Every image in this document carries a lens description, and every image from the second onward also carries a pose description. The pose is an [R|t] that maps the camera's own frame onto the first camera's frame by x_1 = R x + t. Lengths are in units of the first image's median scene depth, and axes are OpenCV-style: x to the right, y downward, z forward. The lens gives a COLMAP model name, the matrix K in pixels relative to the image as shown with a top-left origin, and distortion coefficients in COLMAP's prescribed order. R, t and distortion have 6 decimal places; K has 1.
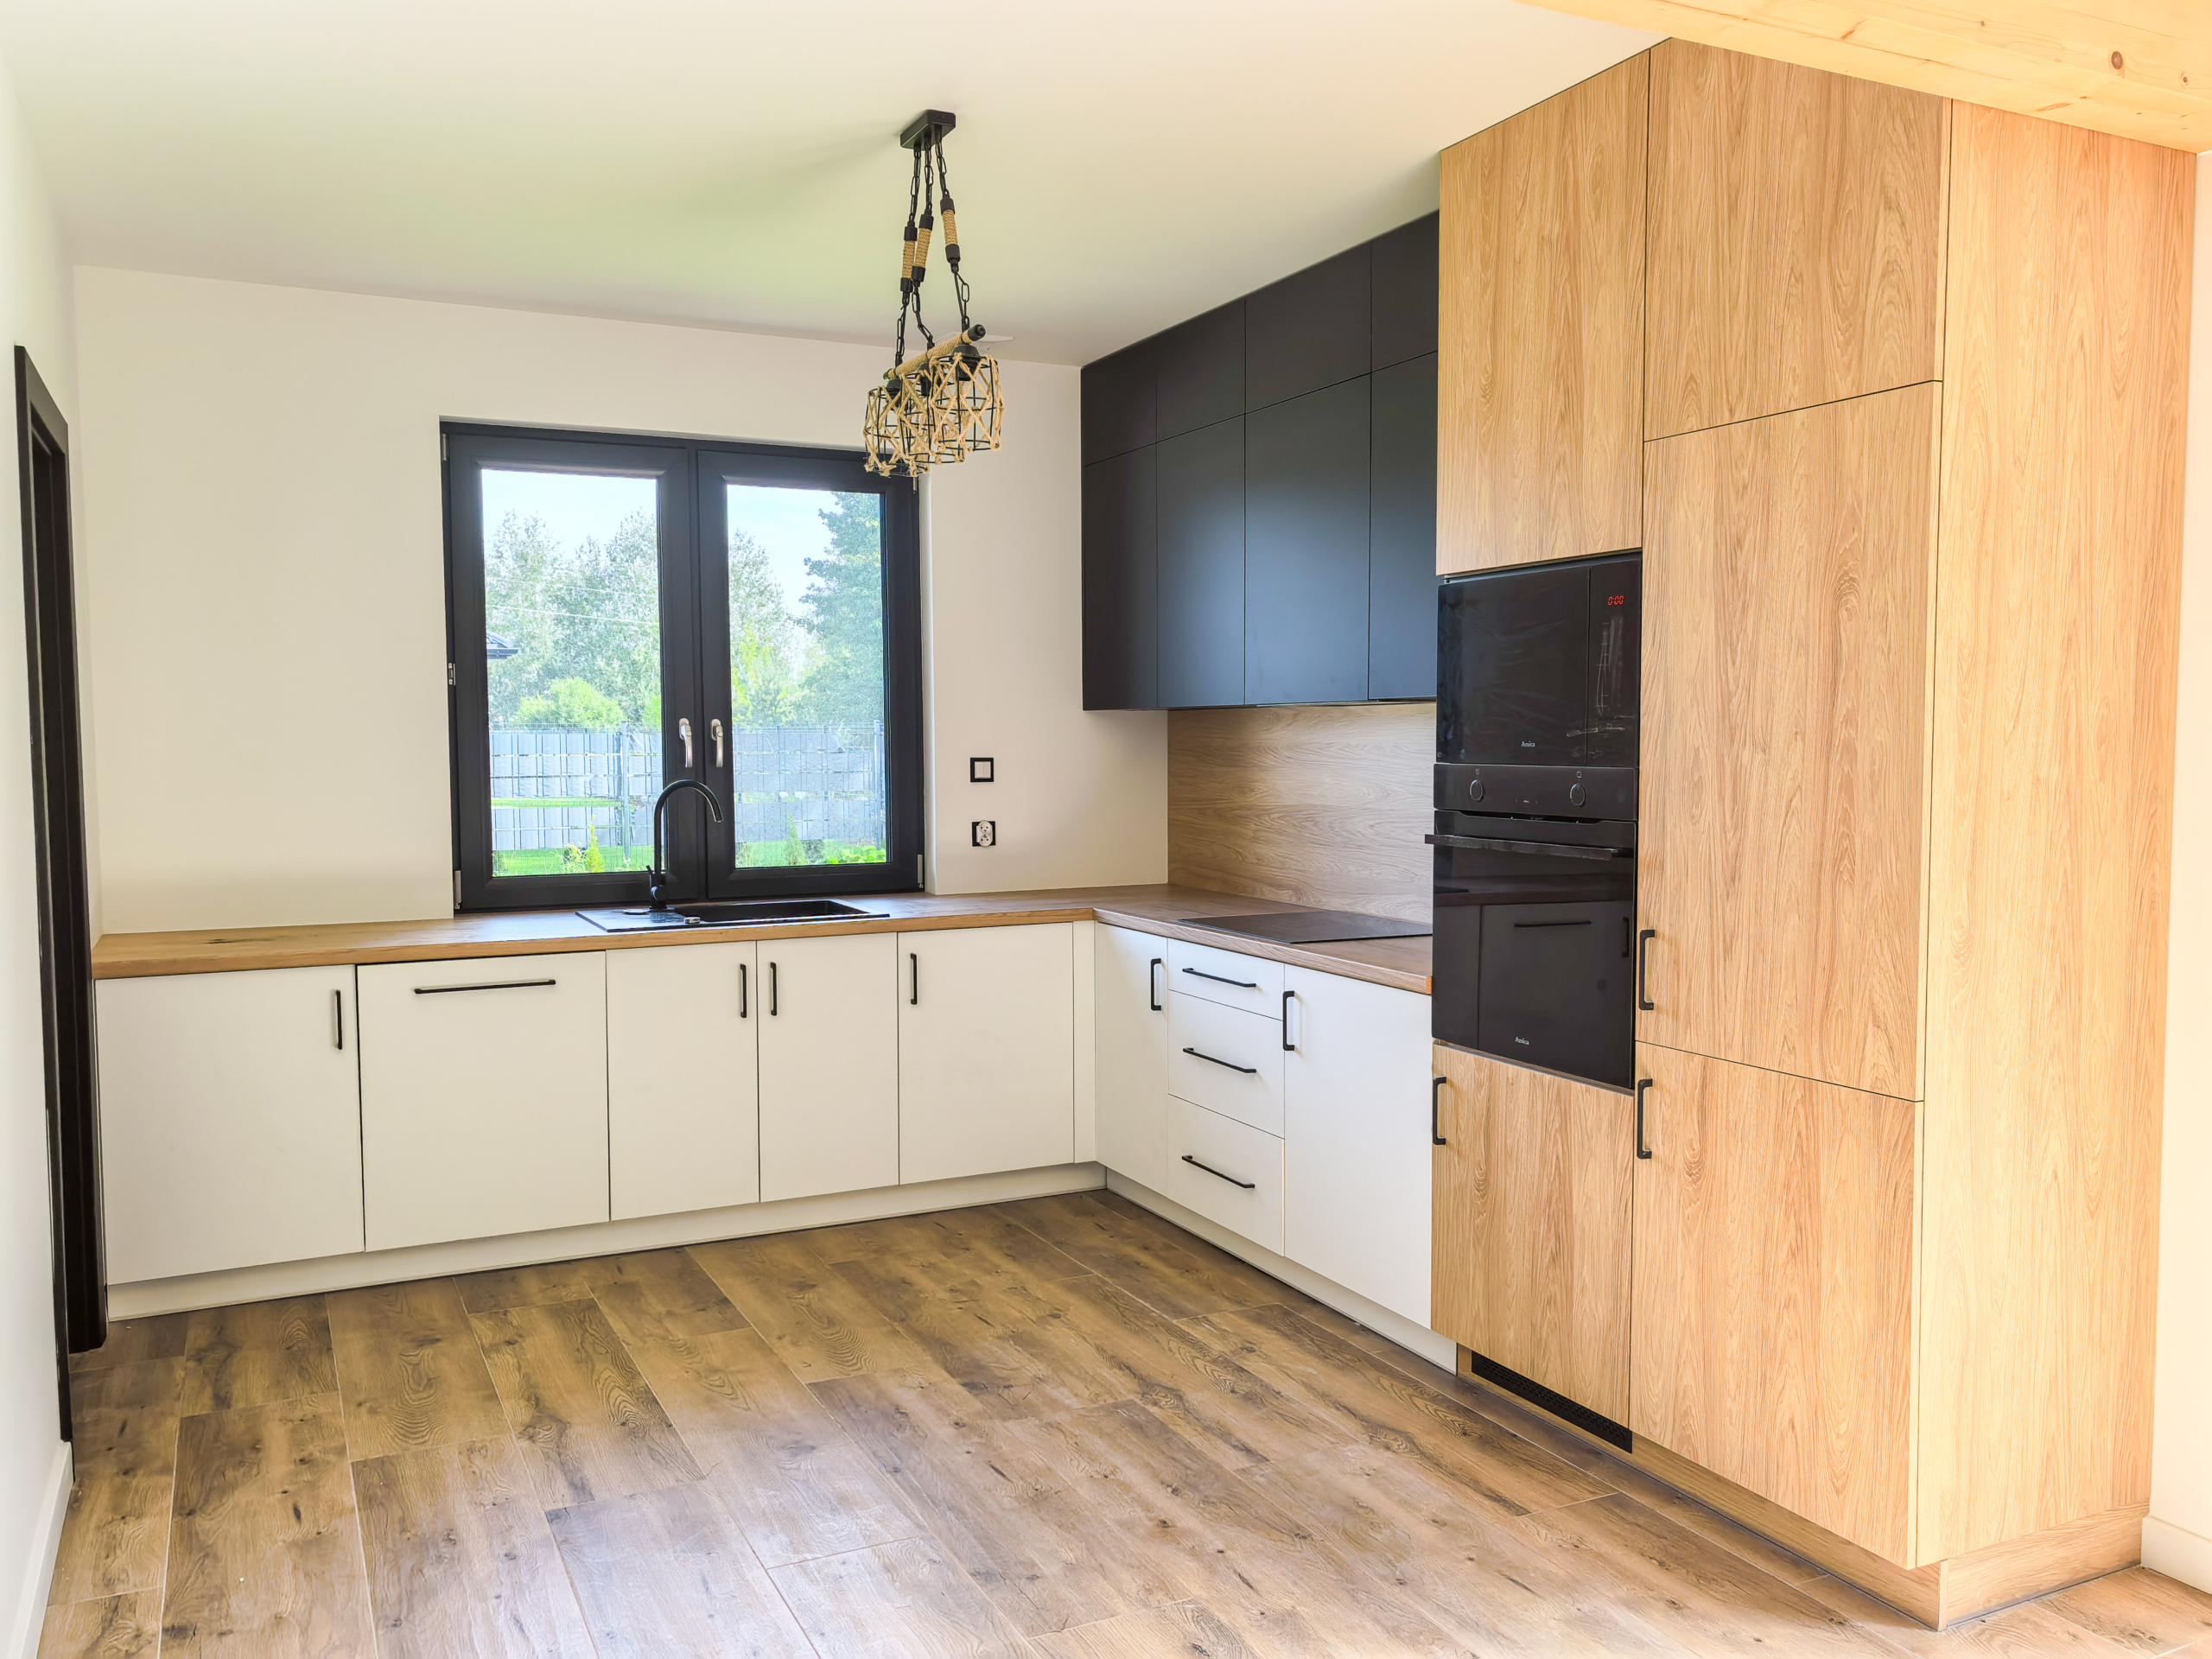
lens RADIAL K [[1734.5, 0, 1102.9], [0, 1734.5, 835.3], [0, 0, 1]] dist [0.016725, -0.001324]
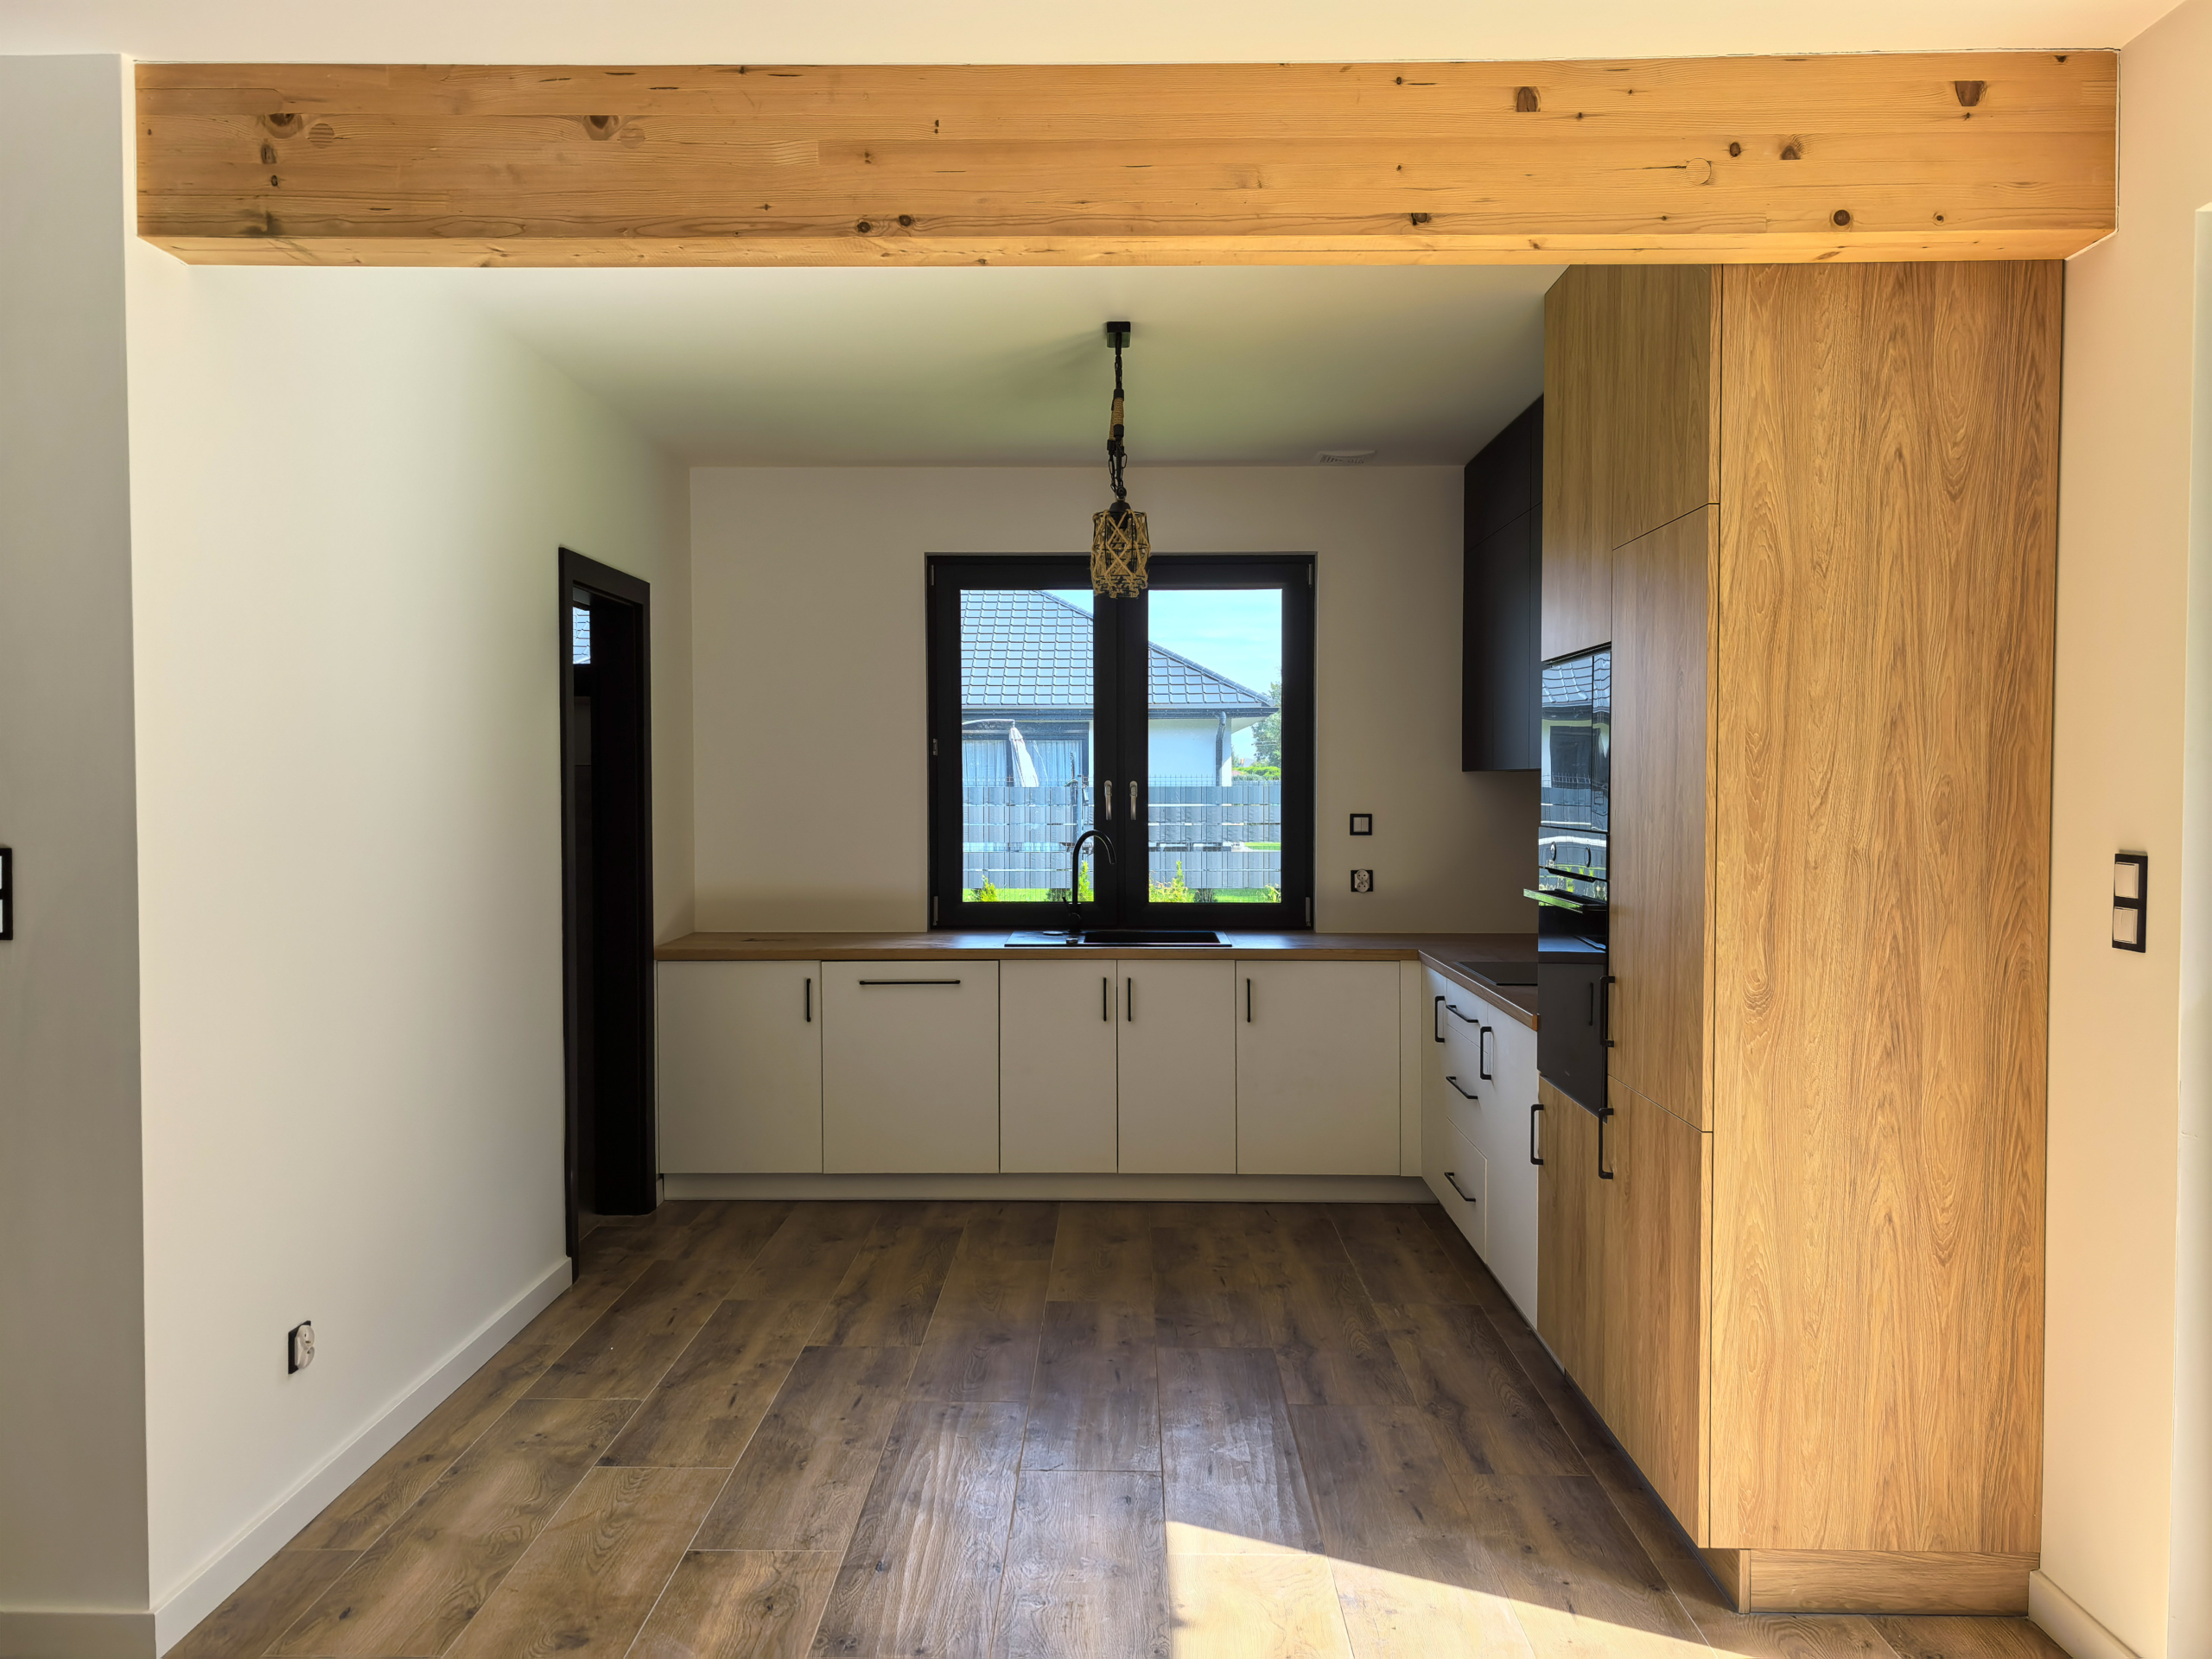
lens RADIAL K [[1734.5, 0, 1102.2], [0, 1734.5, 831.8], [0, 0, 1]] dist [0.016725, -0.001324]
pose [[0.892612, 0.017279, -0.450495, 0.550203], [-0.030498, 0.999290, -0.022102, -0.004978], [0.449794, 0.033468, 0.892505, -0.174454]]
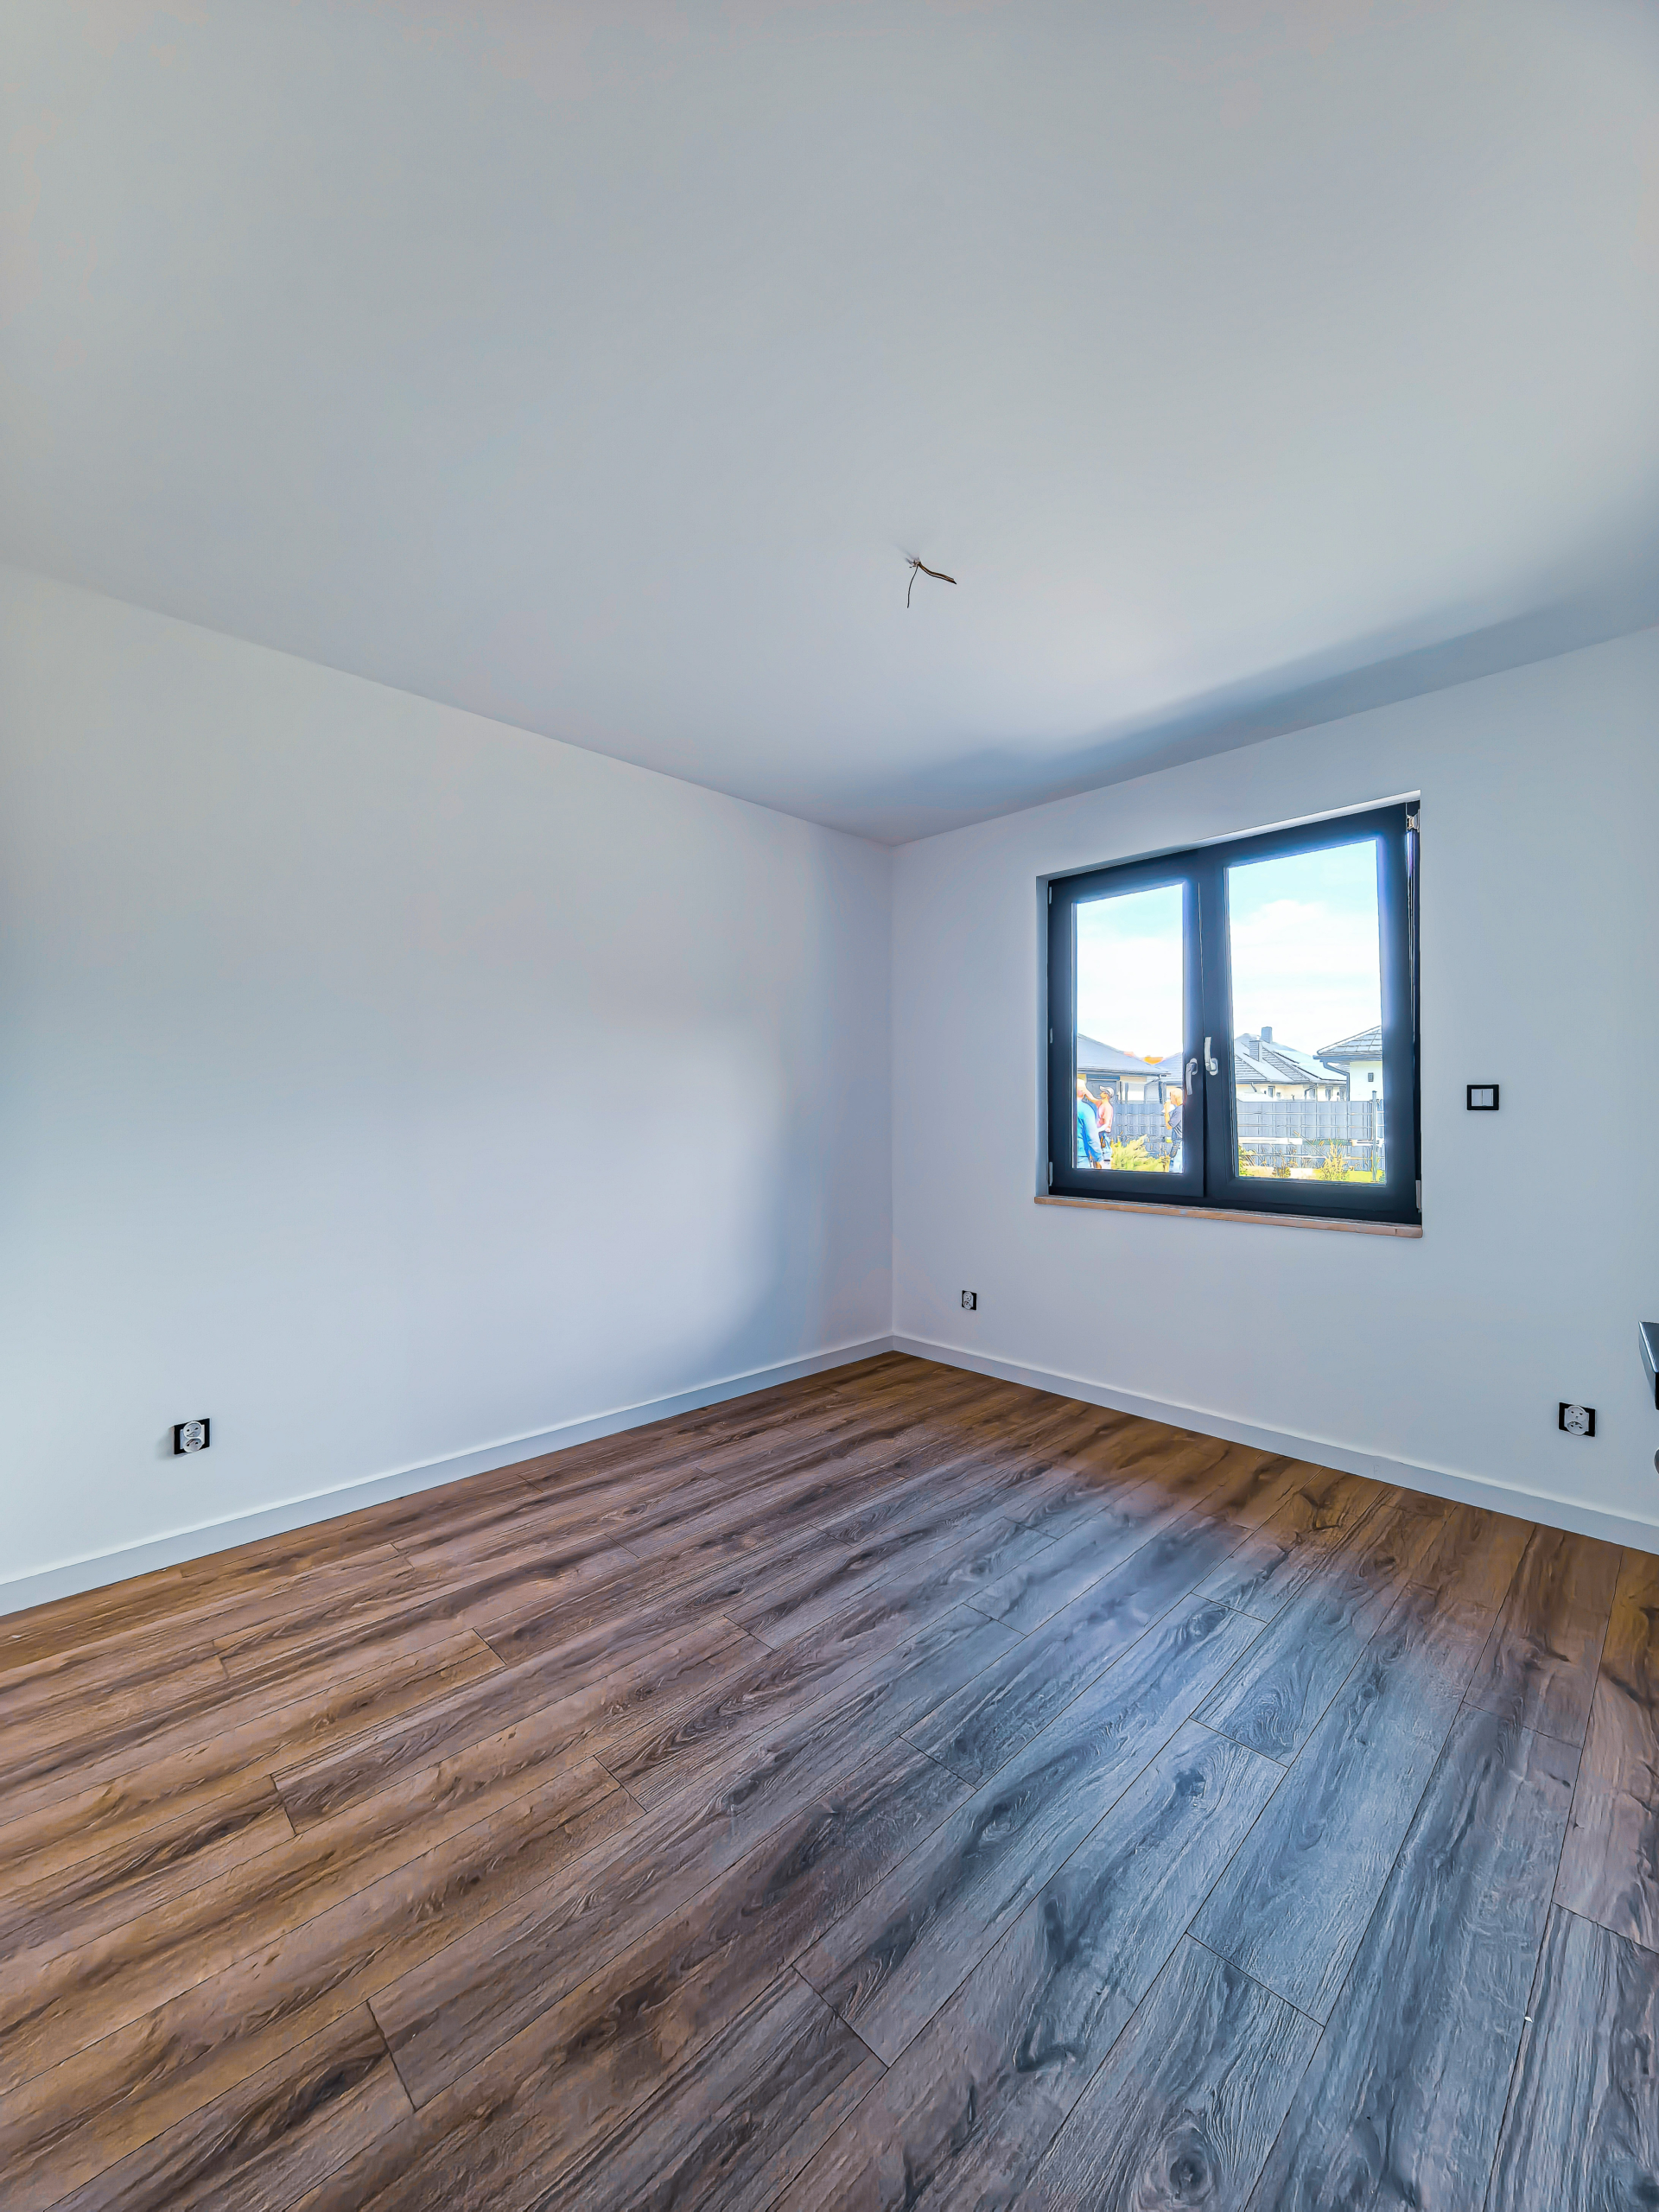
lens RADIAL K [[874.6, 0, 837.3], [0, 874.6, 1116.3], [0, 0, 1]] dist [-0.000004, -0.000010]
pose [[0.312332, 0.004853, -0.949961, 0.524528], [-0.062236, 0.997943, -0.015364, 0.004191], [0.947932, 0.063921, 0.311991, 0.964334]]
